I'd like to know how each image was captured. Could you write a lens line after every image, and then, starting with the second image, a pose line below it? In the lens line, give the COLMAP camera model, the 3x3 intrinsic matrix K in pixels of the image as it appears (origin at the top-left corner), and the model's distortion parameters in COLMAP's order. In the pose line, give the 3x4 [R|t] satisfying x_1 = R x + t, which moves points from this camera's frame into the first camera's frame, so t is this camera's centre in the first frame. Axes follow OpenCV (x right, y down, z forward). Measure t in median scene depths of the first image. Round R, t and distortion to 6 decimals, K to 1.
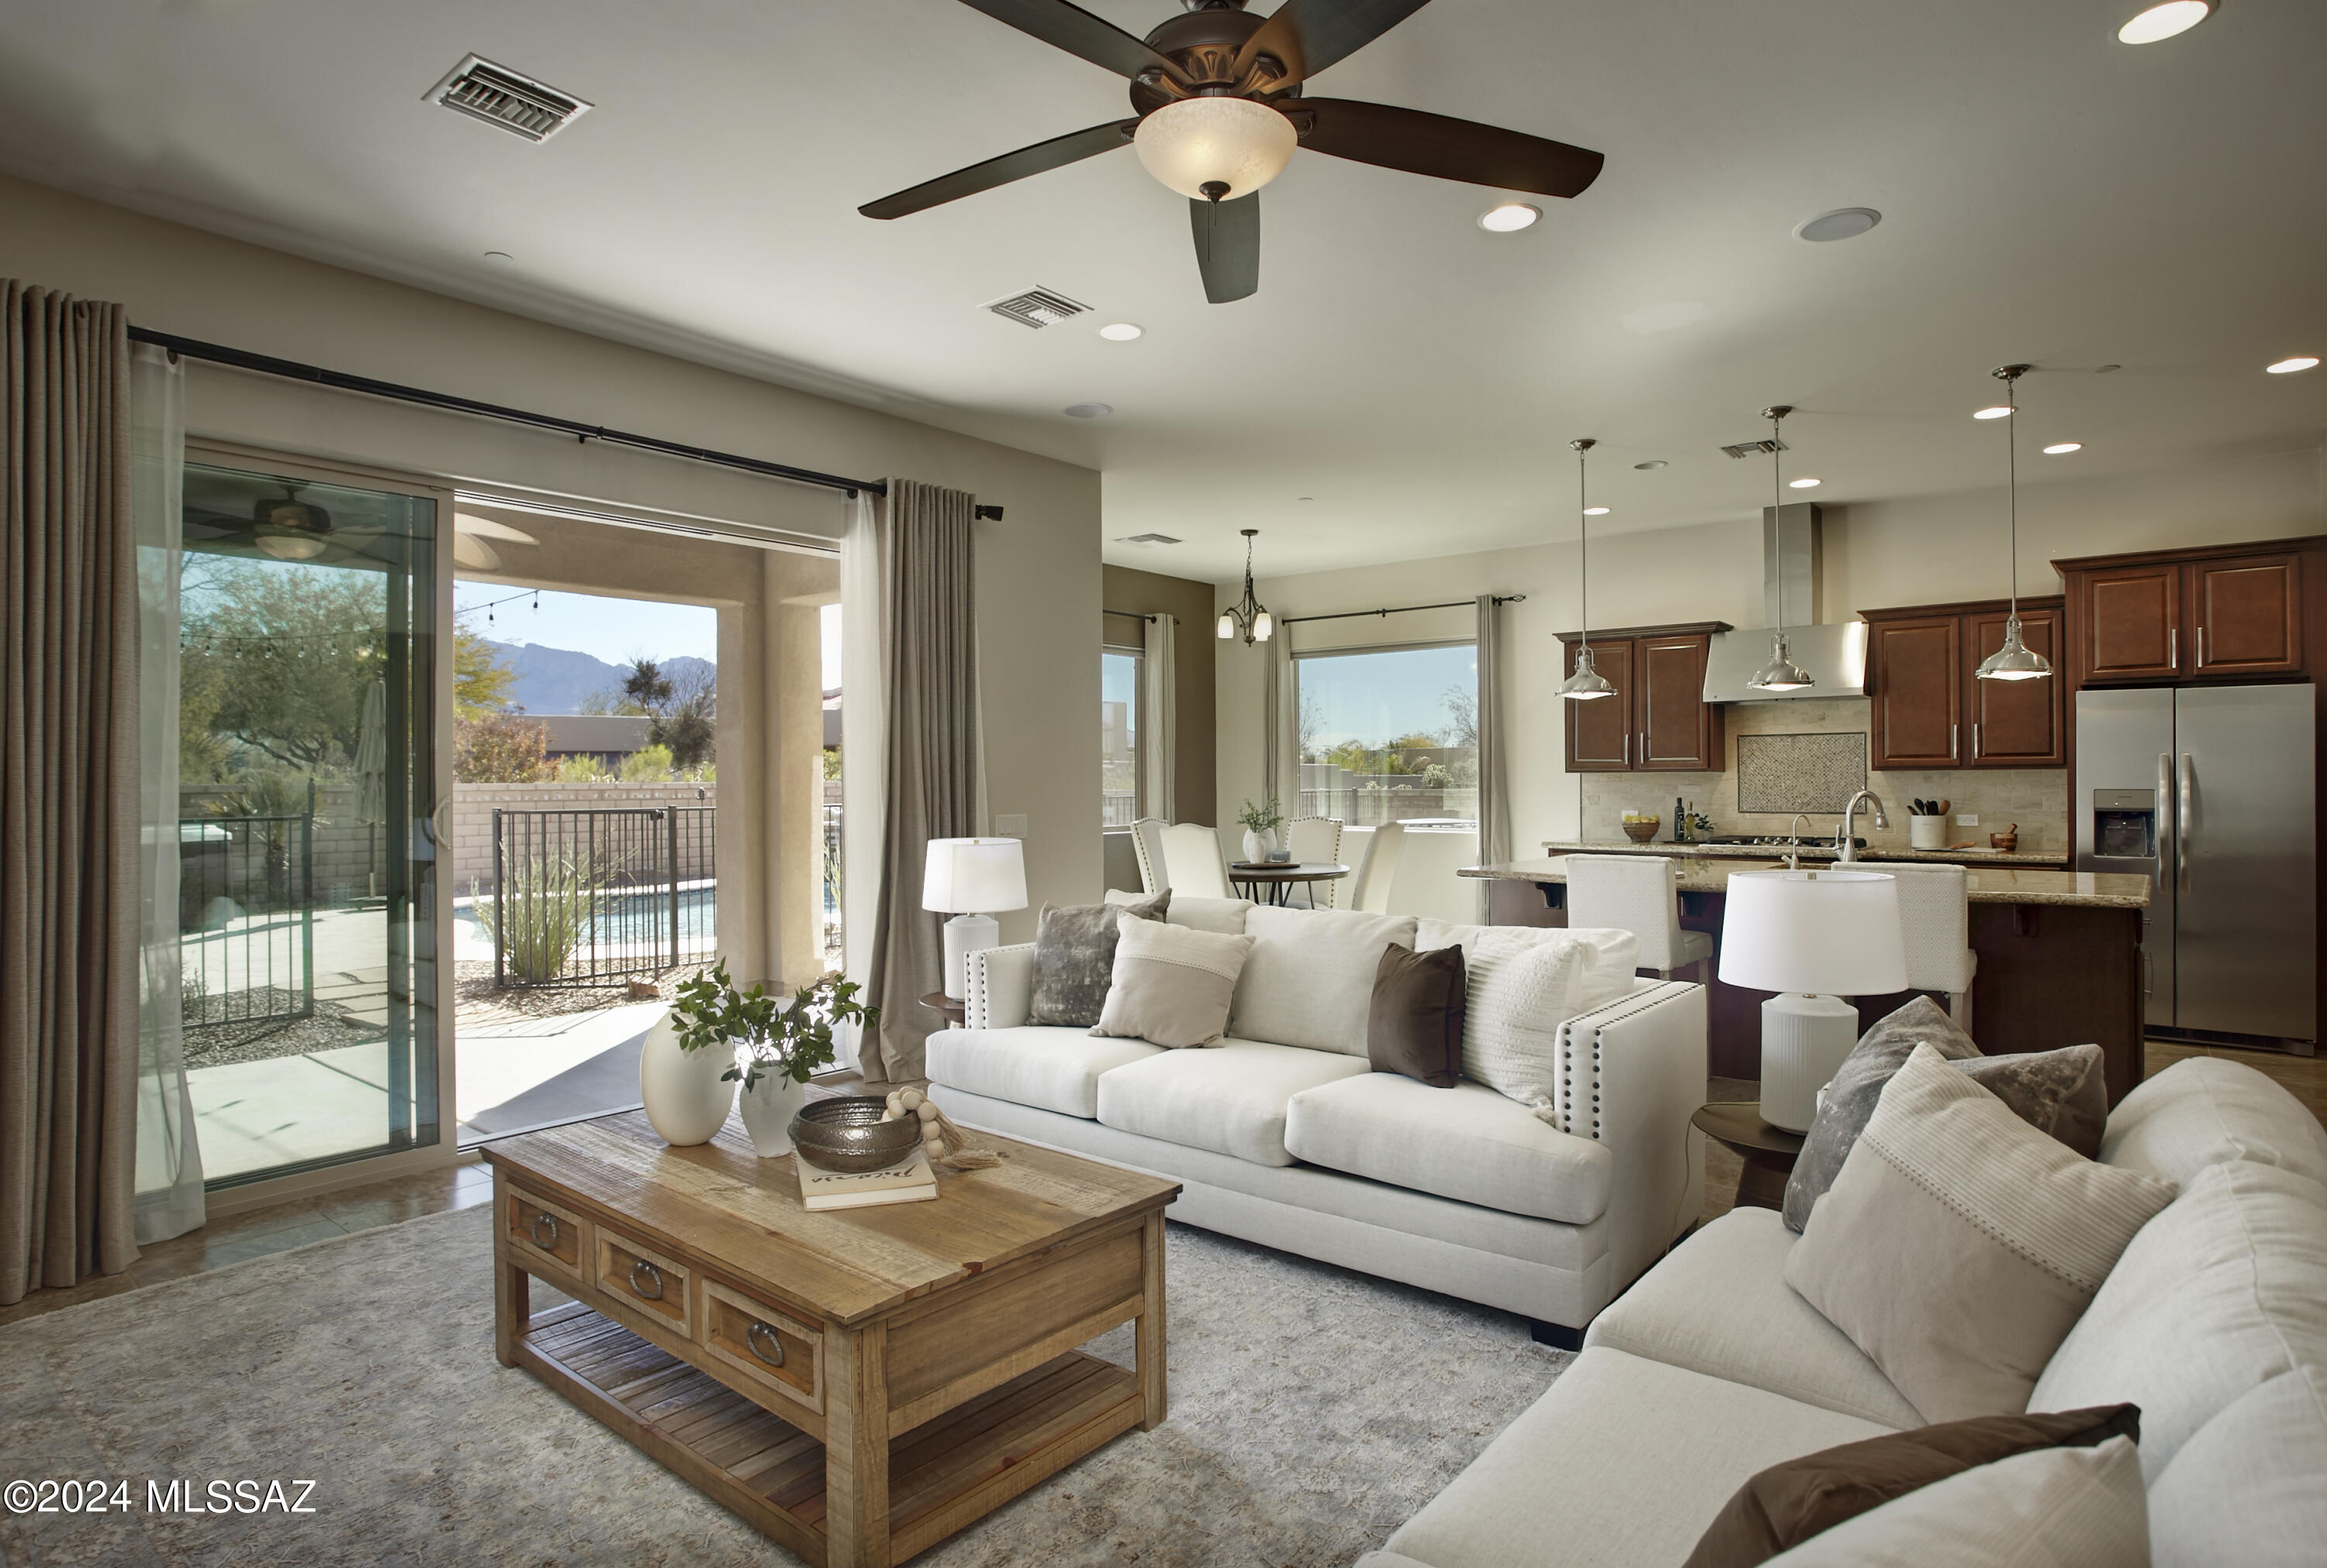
lens RADIAL K [[1231.1, 0, 1163.5], [0, 1231.1, 784.0], [0, 0, 1]] dist [-0.031971, 0.023913]
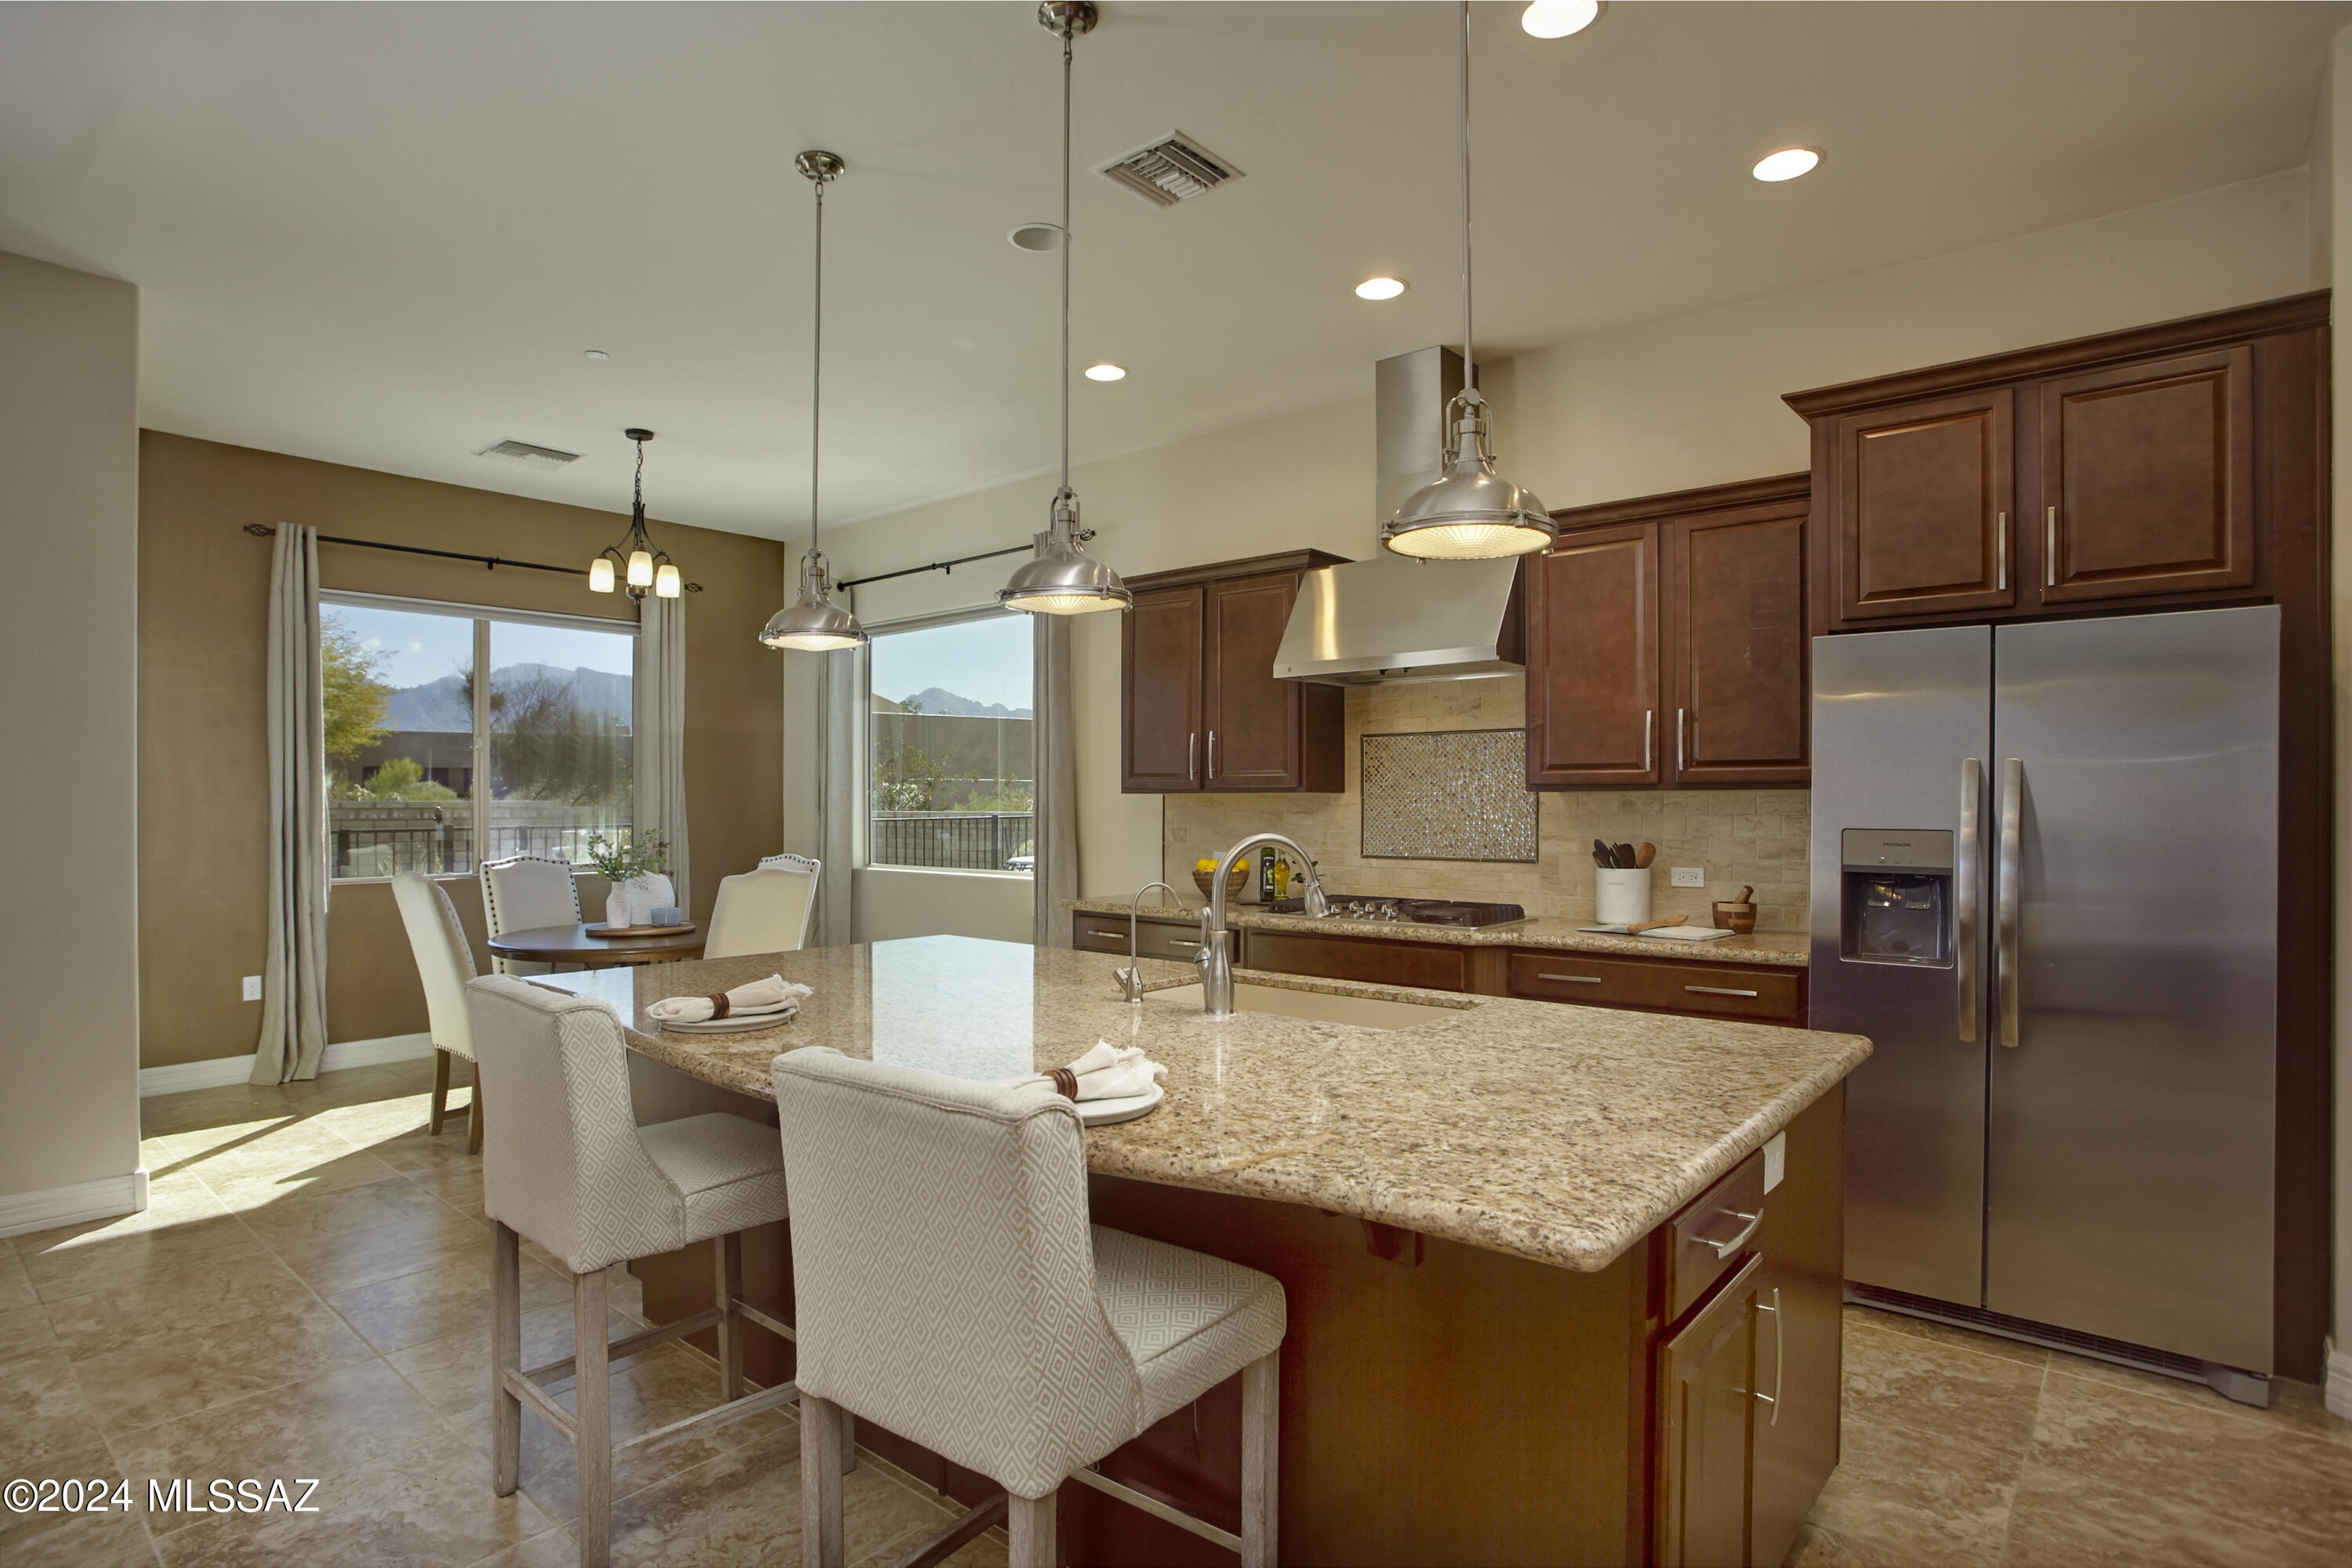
lens RADIAL K [[1188.2, 0, 1147.7], [0, 1188.2, 810.3], [0, 0, 1]] dist [-0.000081, 0.000239]
pose [[0.999298, 0.004027, -0.037251, 0.419978], [-0.003811, 0.999976, 0.005865, -0.004390], [0.037274, -0.005719, 0.999289, 0.420105]]
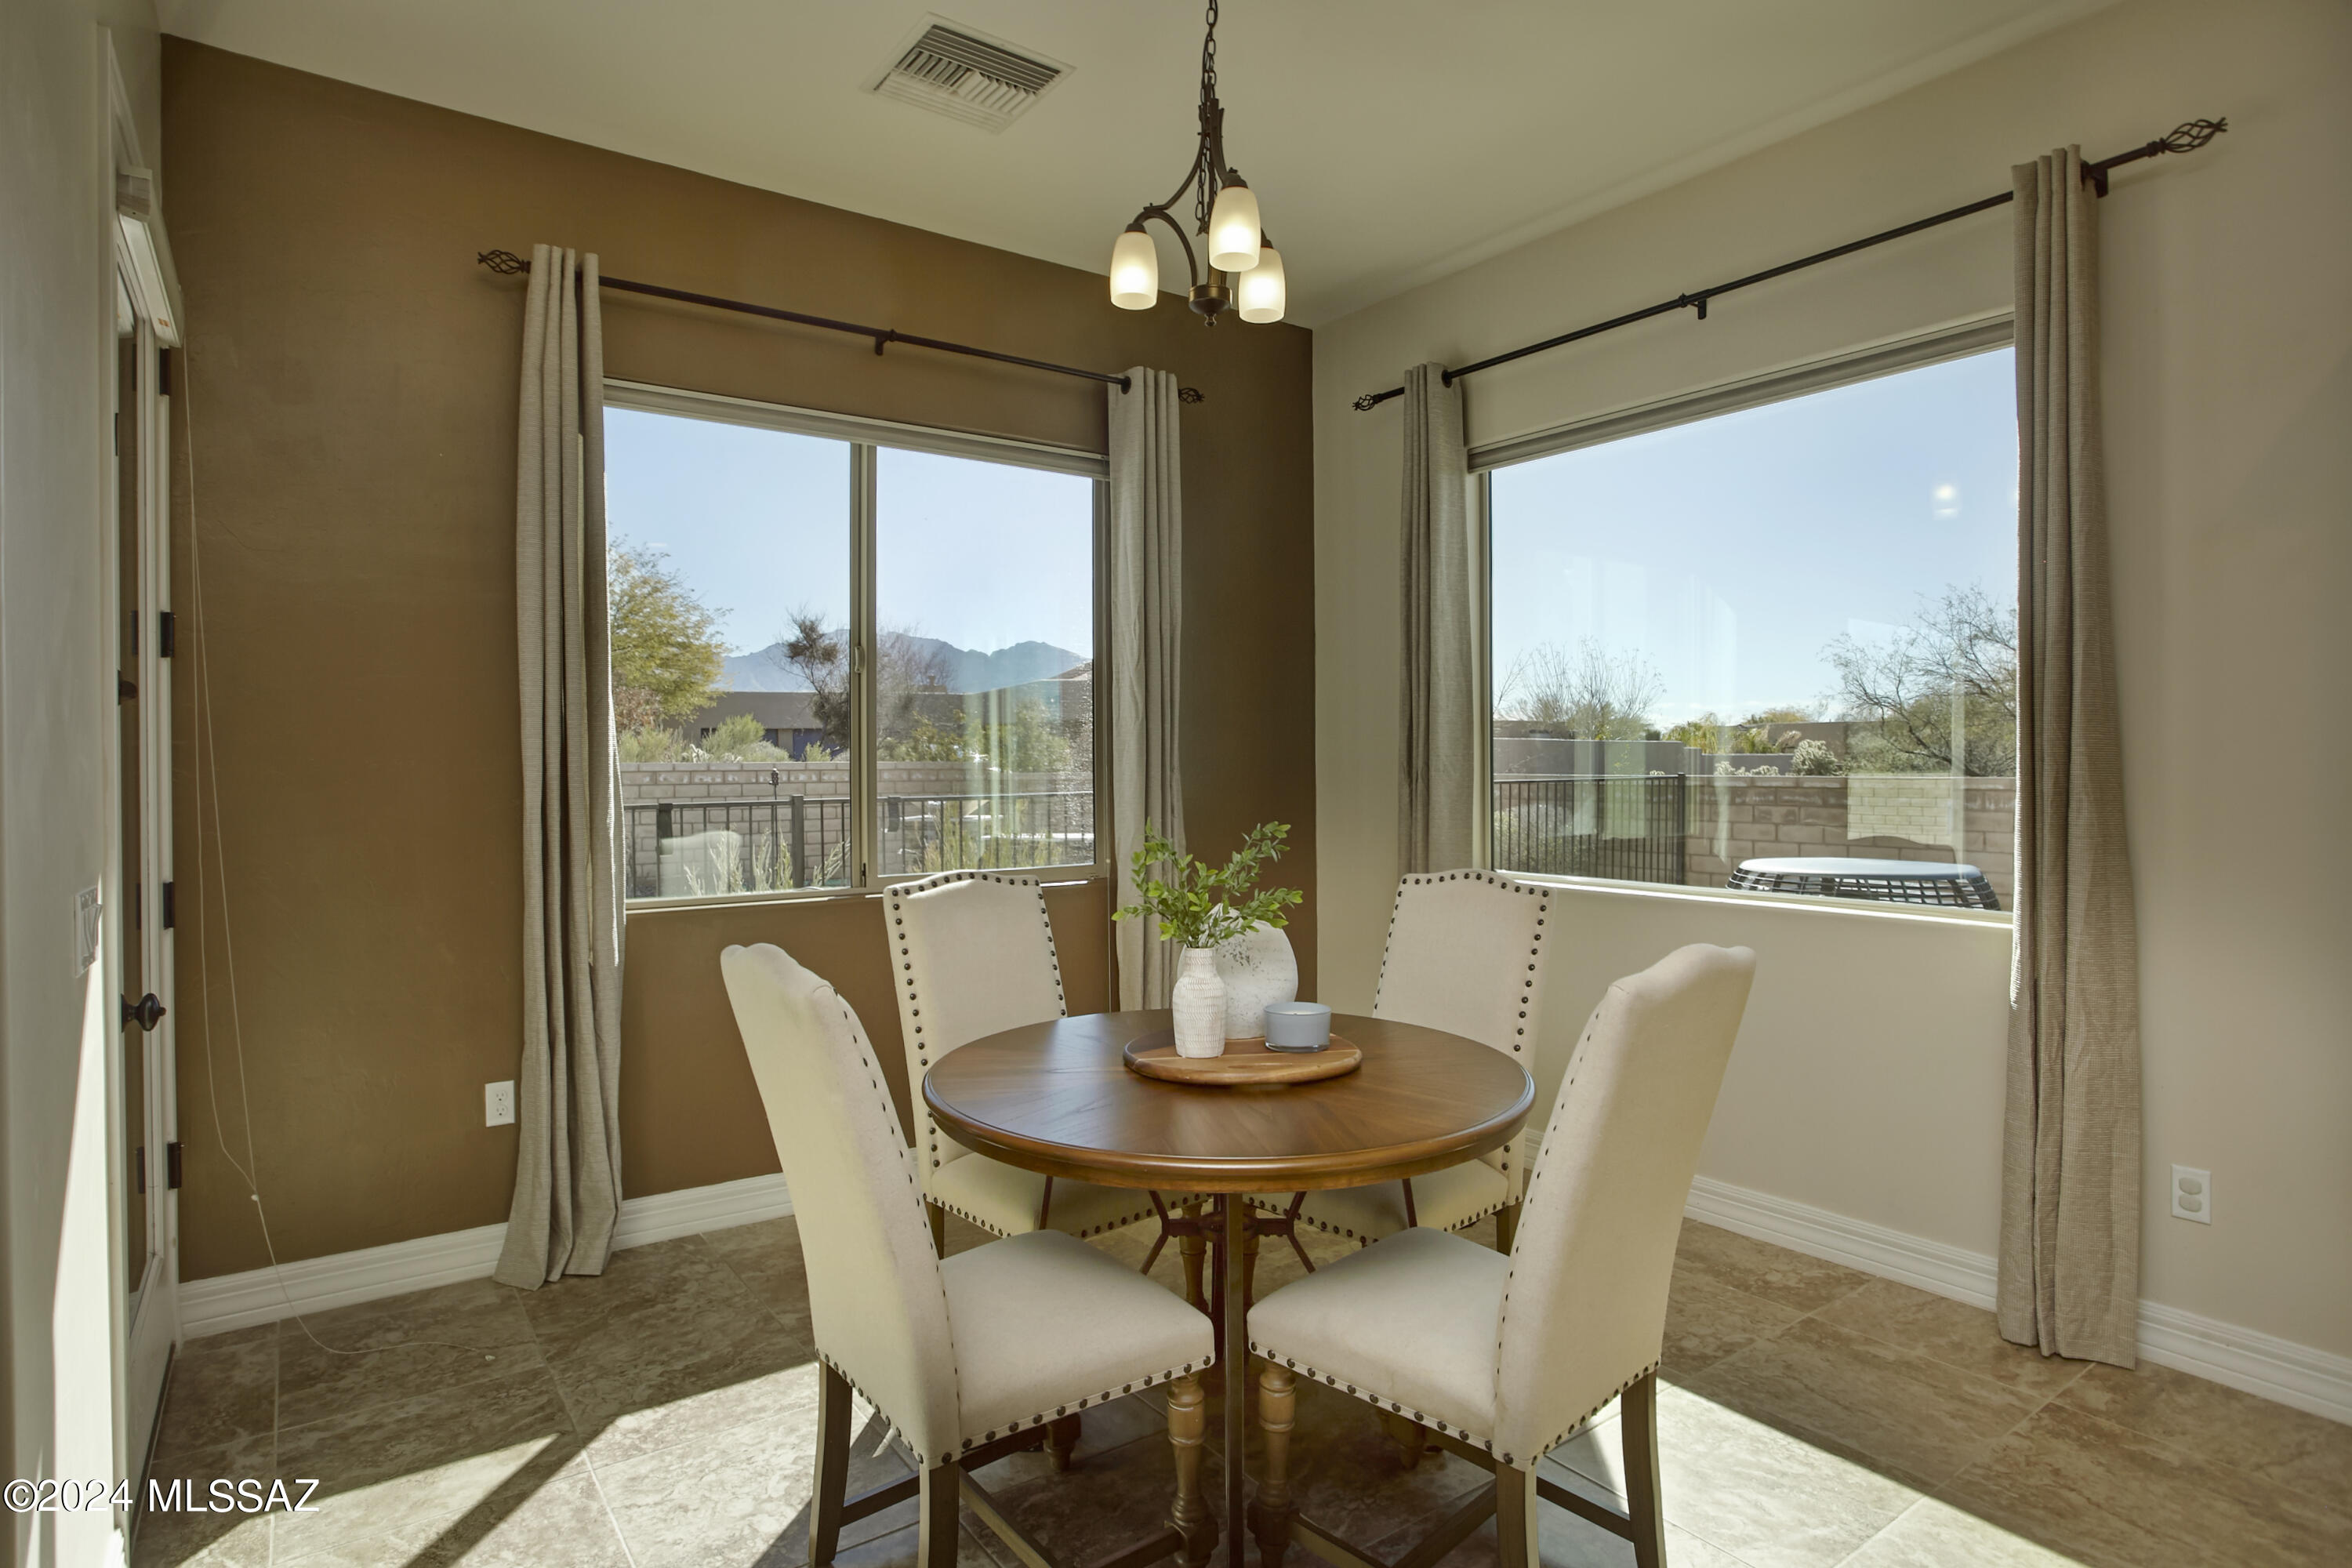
lens RADIAL K [[1239.4, 0, 1176.0], [0, 1239.4, 784.0], [0, 0, 1]] dist [-0.030001, -0.000171]
pose [[0.967560, 0.006872, -0.252547, 0.158942], [-0.002561, 0.999845, 0.017394, -0.004987], [0.252628, -0.016183, 0.967428, 0.801691]]
